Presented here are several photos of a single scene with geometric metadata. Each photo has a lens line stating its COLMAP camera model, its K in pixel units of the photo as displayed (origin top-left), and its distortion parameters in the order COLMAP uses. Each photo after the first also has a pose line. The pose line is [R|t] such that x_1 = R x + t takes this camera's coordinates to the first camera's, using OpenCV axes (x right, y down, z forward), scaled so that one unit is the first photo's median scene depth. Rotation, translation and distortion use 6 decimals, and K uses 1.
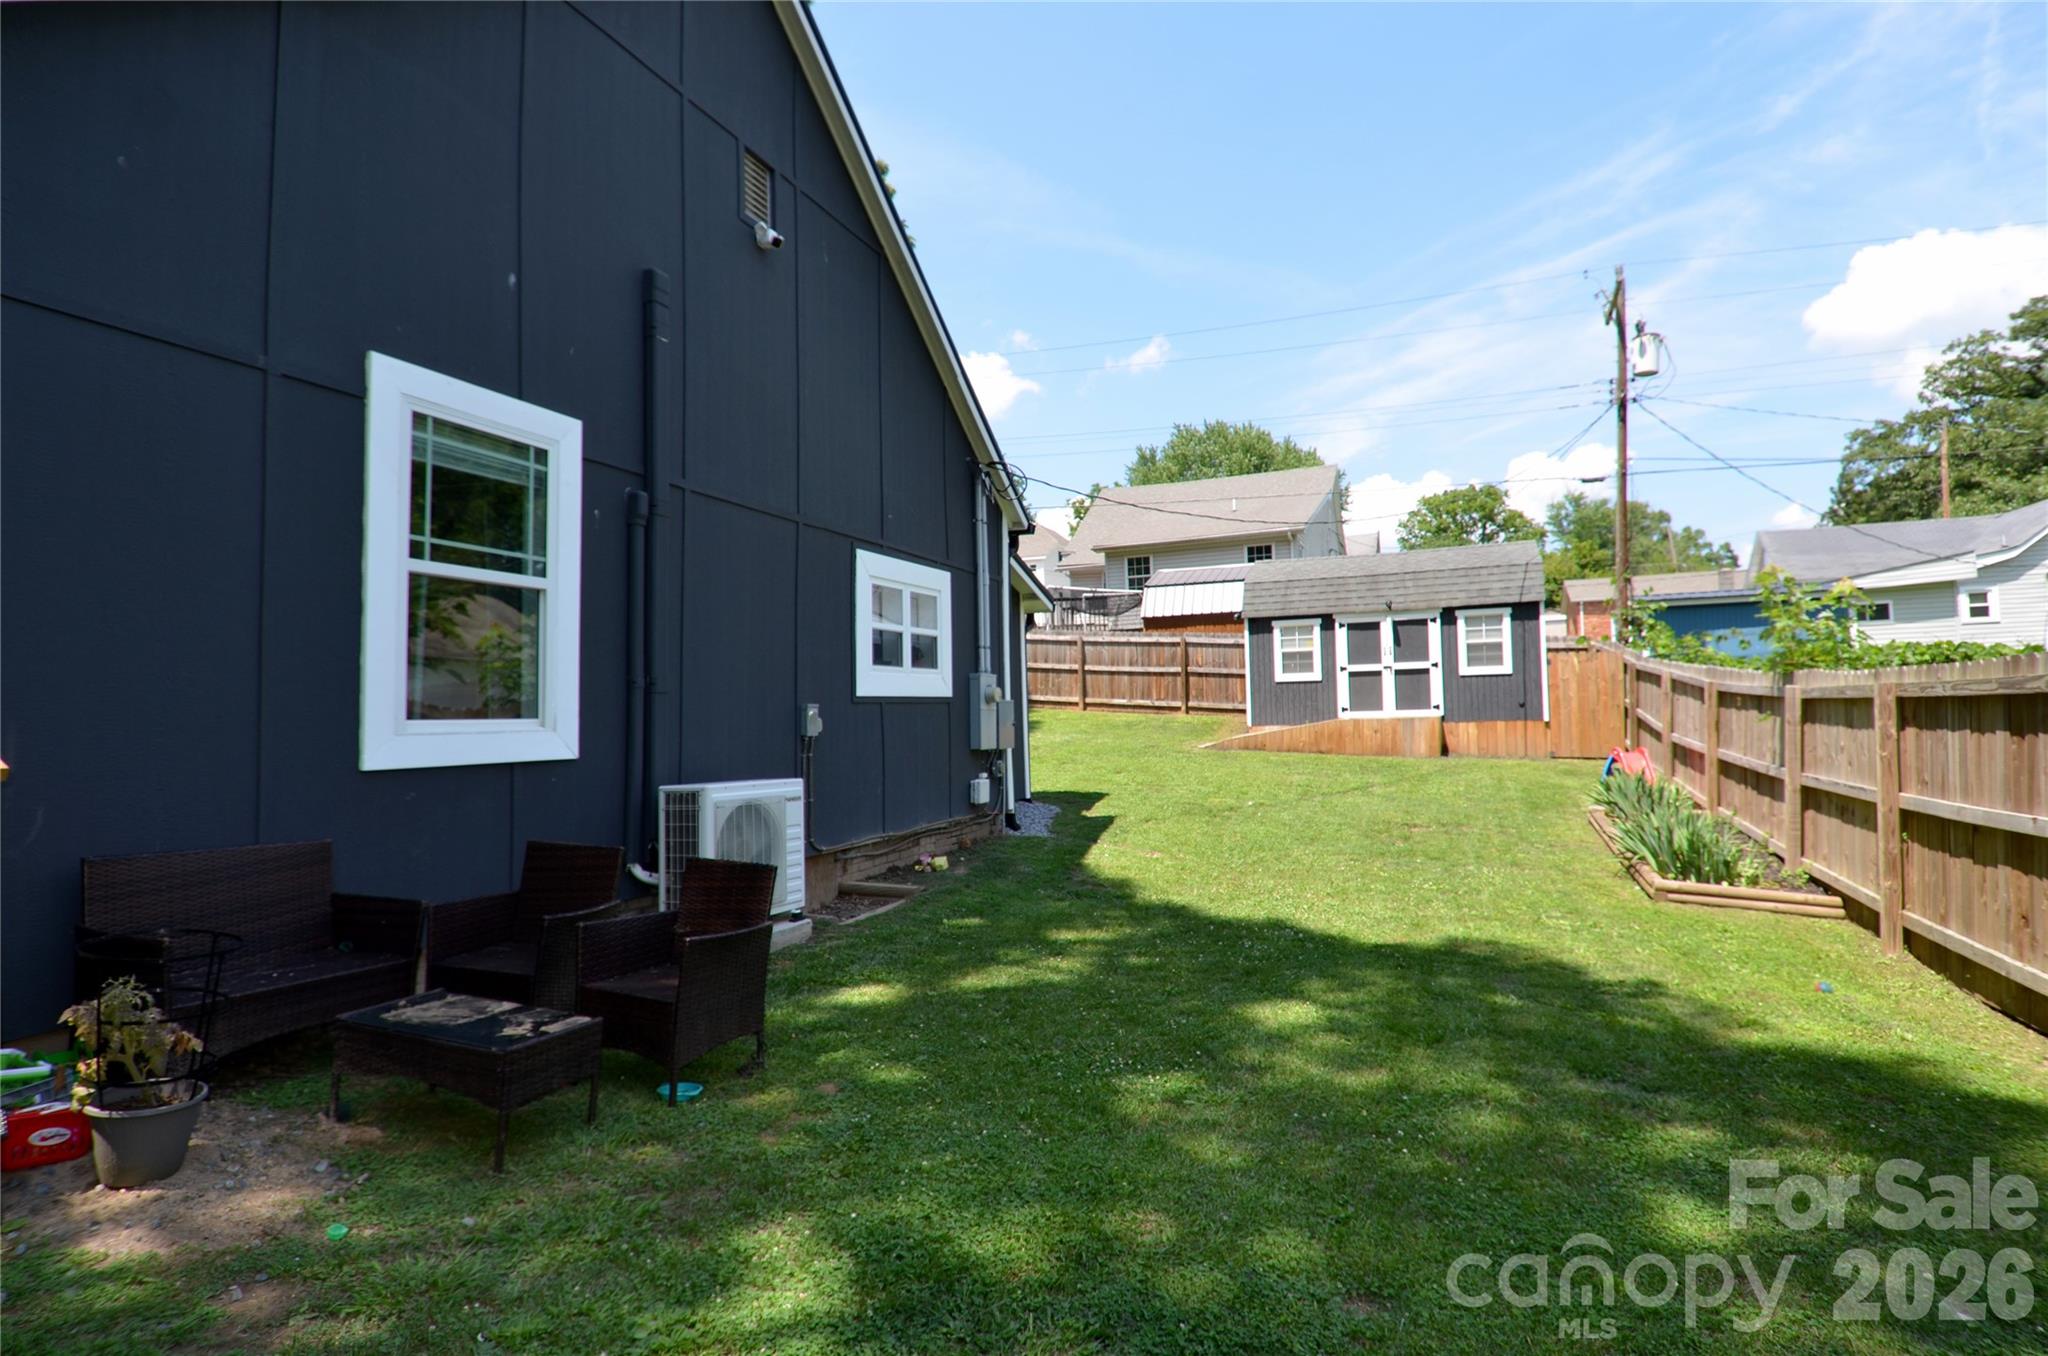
lens RADIAL K [[1087.0, 0, 994.3], [0, 1087.0, 681.4], [0, 0, 1]] dist [0.005410, -0.017474]
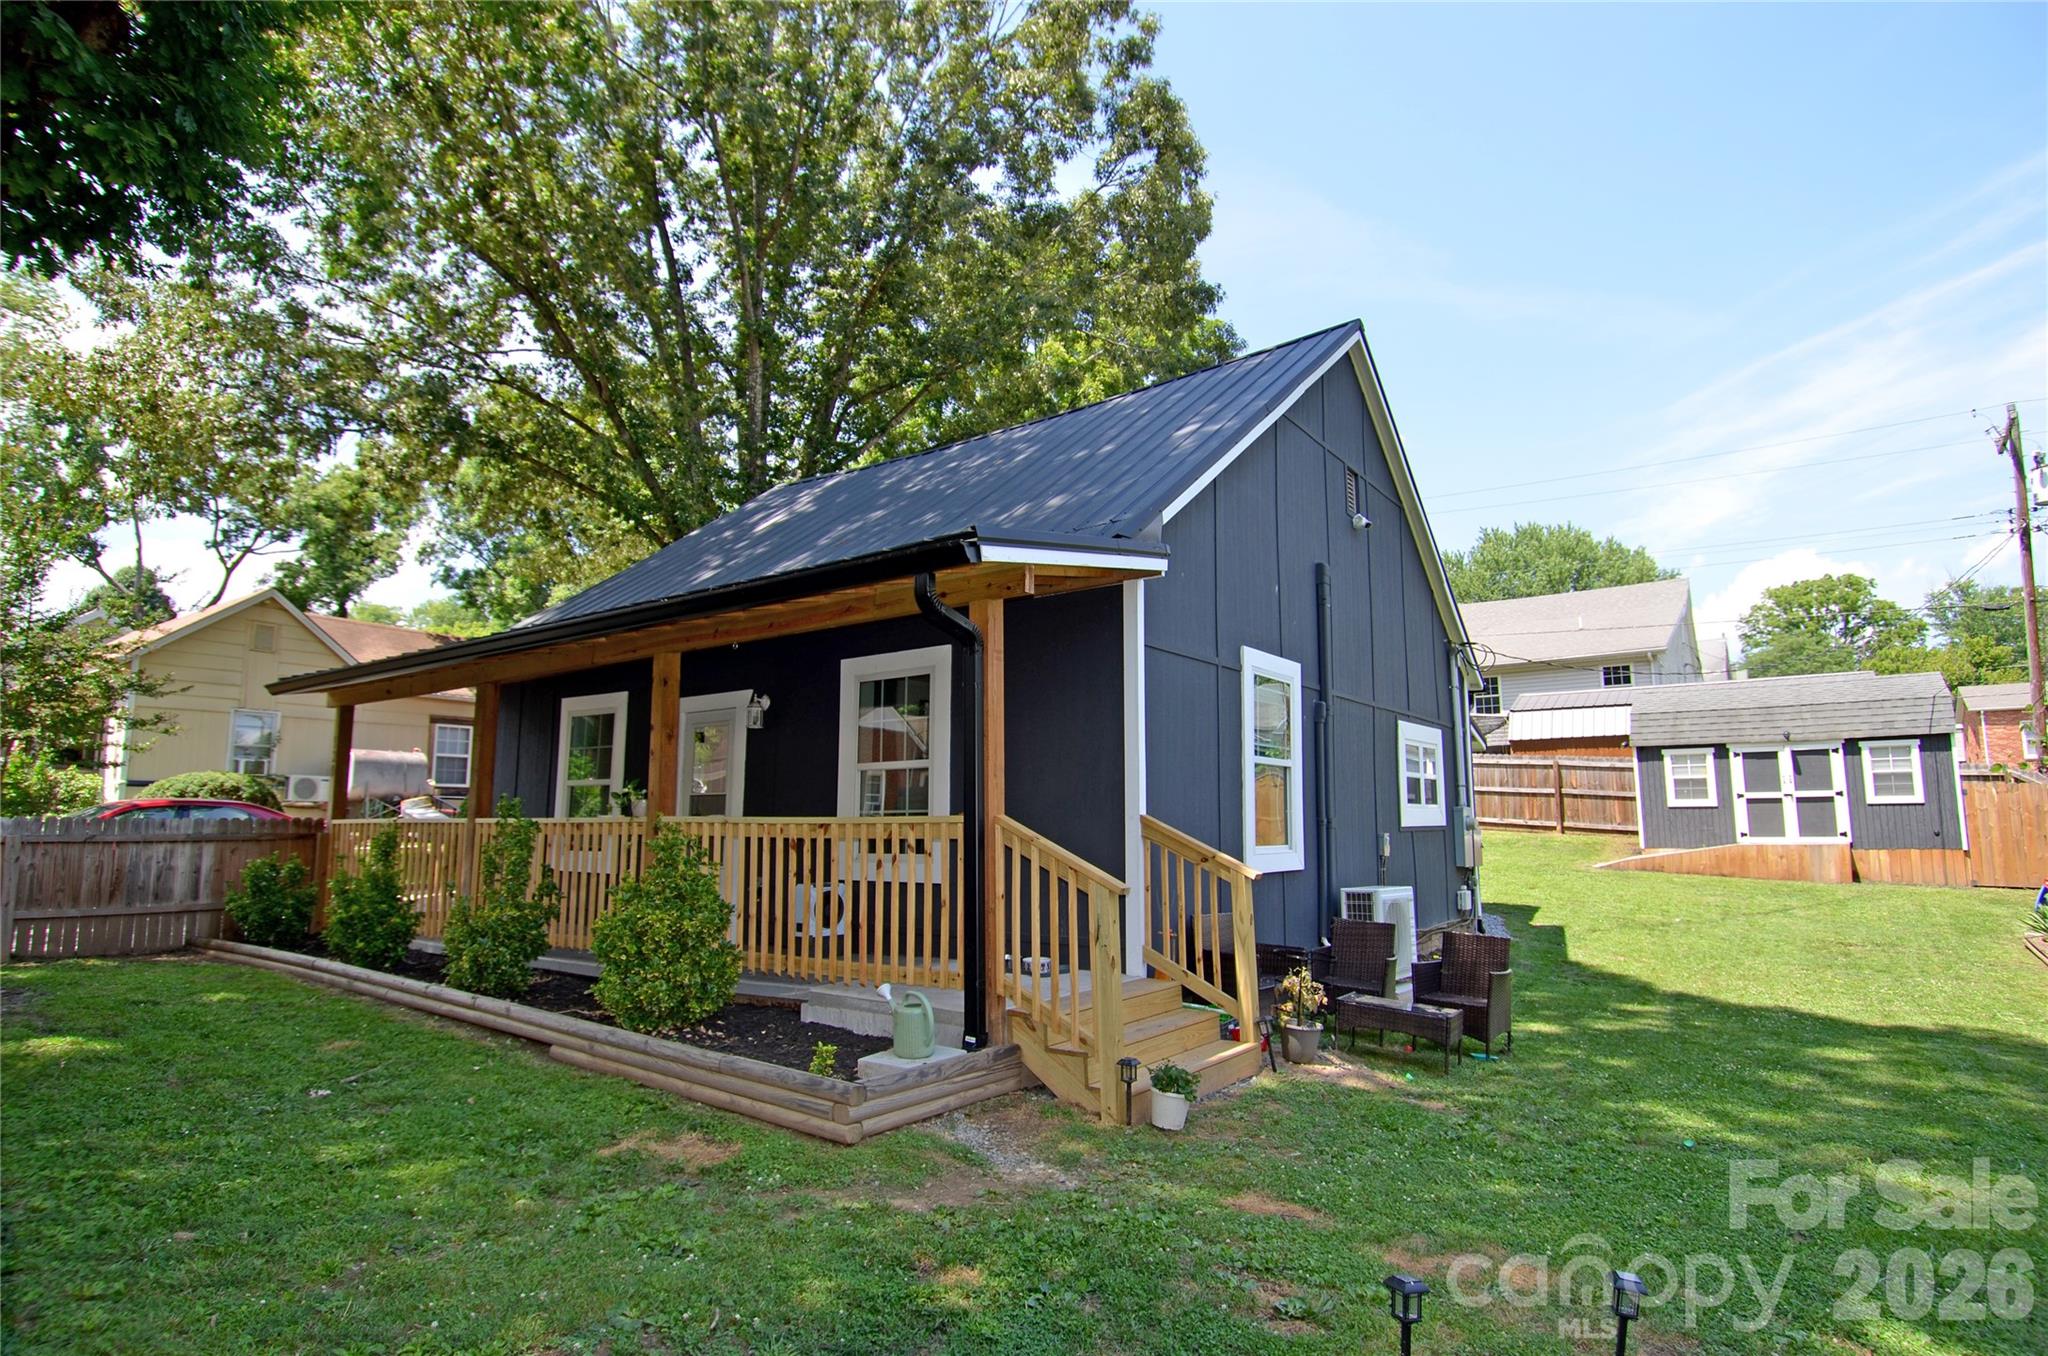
lens RADIAL K [[1087.0, 0, 1007.6], [0, 1087.0, 675.9], [0, 0, 1]] dist [0.005410, -0.017474]
pose [[0.971997, -0.011620, -0.234708, -0.123153], [-0.011856, 0.995080, -0.098366, -0.015172], [0.234696, 0.098395, 0.967076, -0.201706]]
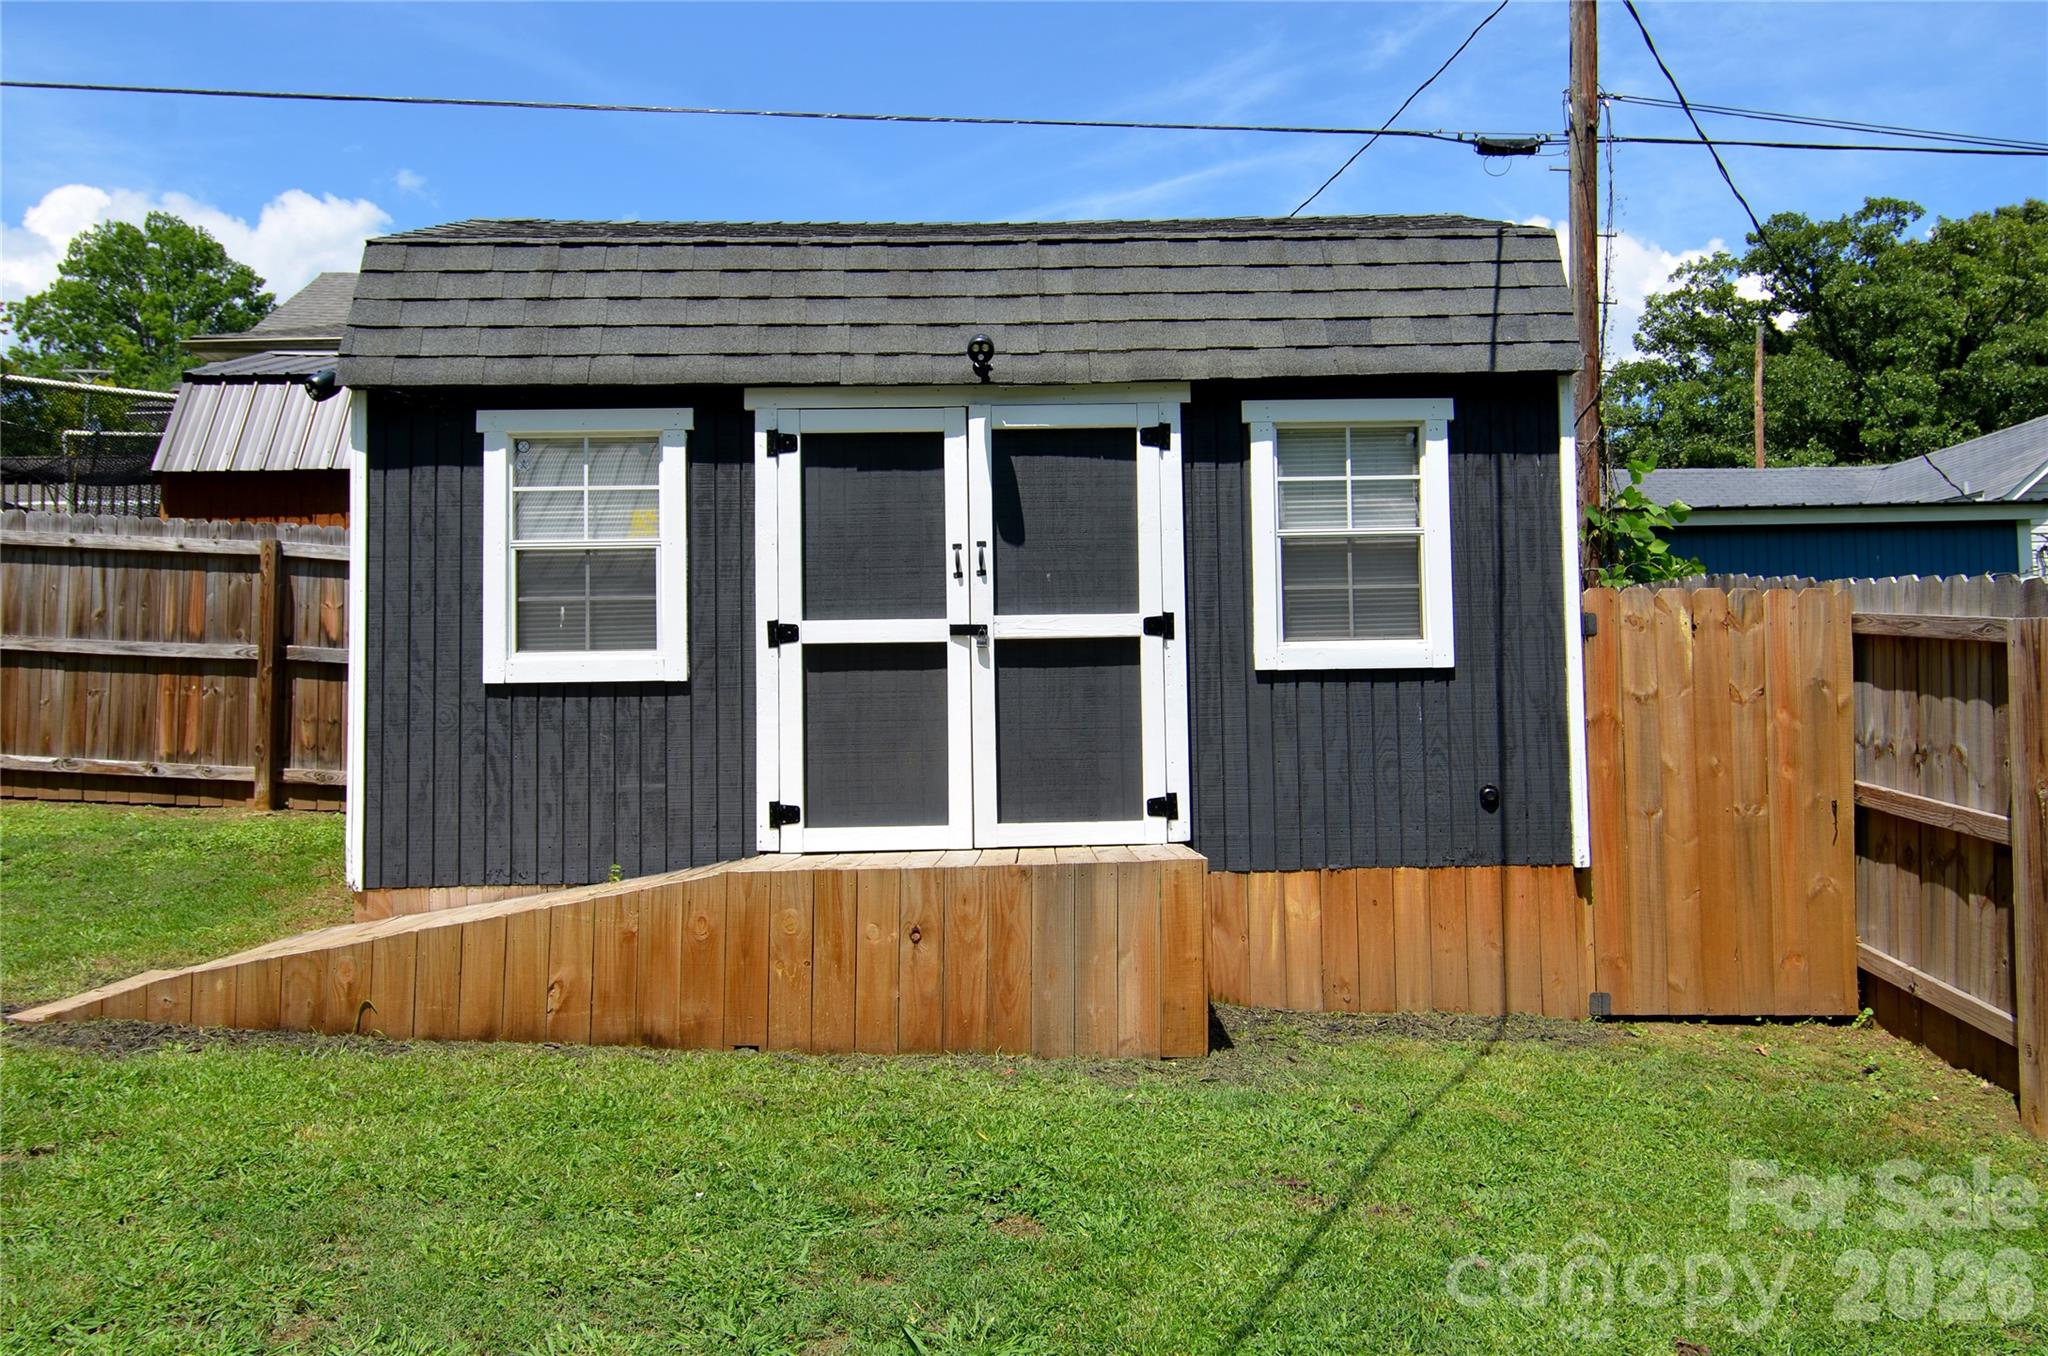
lens RADIAL K [[1743.8, 0, 1037.9], [0, 1743.8, 674.9], [0, 0, 1]] dist [0.018063, 0.003639]
pose [[0.915039, 0.029781, 0.402264, 0.224252], [-0.018679, 0.999329, -0.031494, 0.007355], [-0.402933, 0.021304, 0.914982, 0.648524]]
